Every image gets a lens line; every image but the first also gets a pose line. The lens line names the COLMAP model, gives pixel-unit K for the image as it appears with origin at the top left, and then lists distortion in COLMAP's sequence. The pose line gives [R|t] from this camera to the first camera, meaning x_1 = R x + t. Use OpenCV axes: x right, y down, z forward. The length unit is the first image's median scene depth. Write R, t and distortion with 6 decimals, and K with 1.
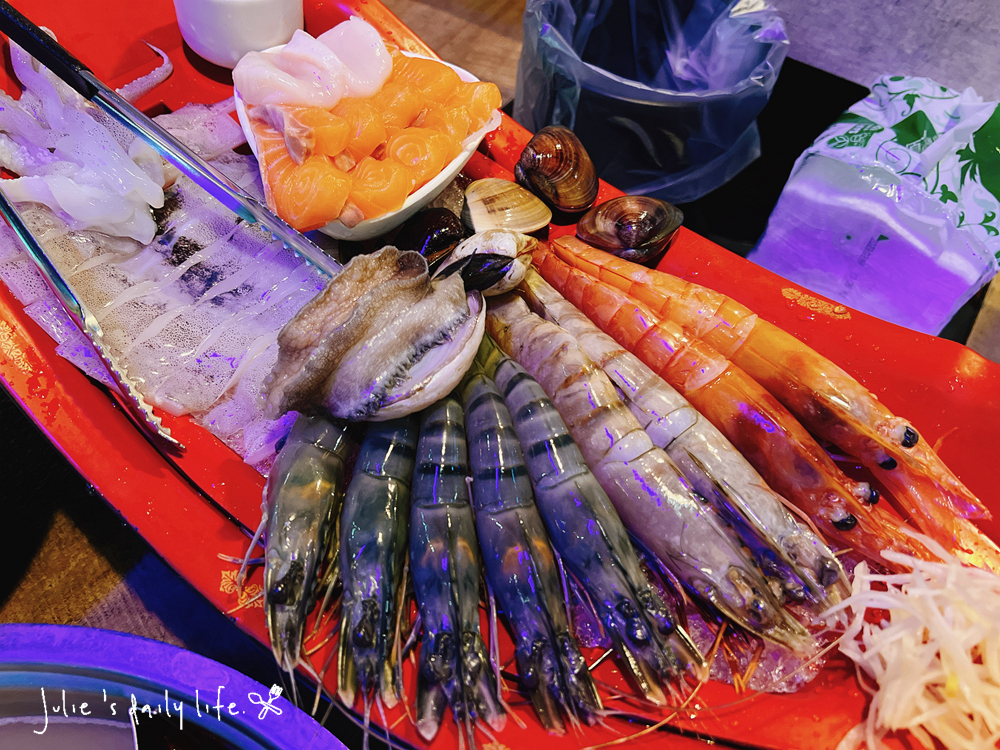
lens RADIAL K [[827.4, 0, 495.7], [0, 827.4, 395.0], [0, 0, 1]] dist [0.086625, -0.119174]
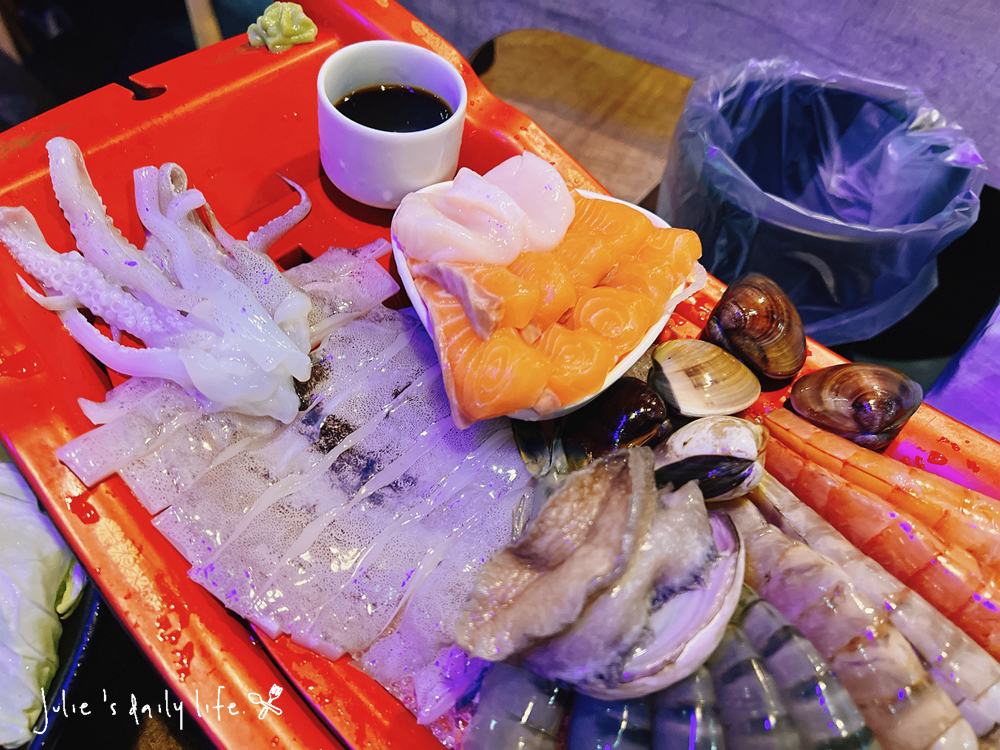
lens RADIAL K [[827.4, 0, 495.7], [0, 827.4, 395.0], [0, 0, 1]] dist [0.086625, -0.119174]
pose [[0.999460, 0.016266, -0.028539, -0.188307], [-0.018249, 0.997333, -0.070660, -0.154674], [0.027314, 0.071143, 0.997092, 0.176776]]
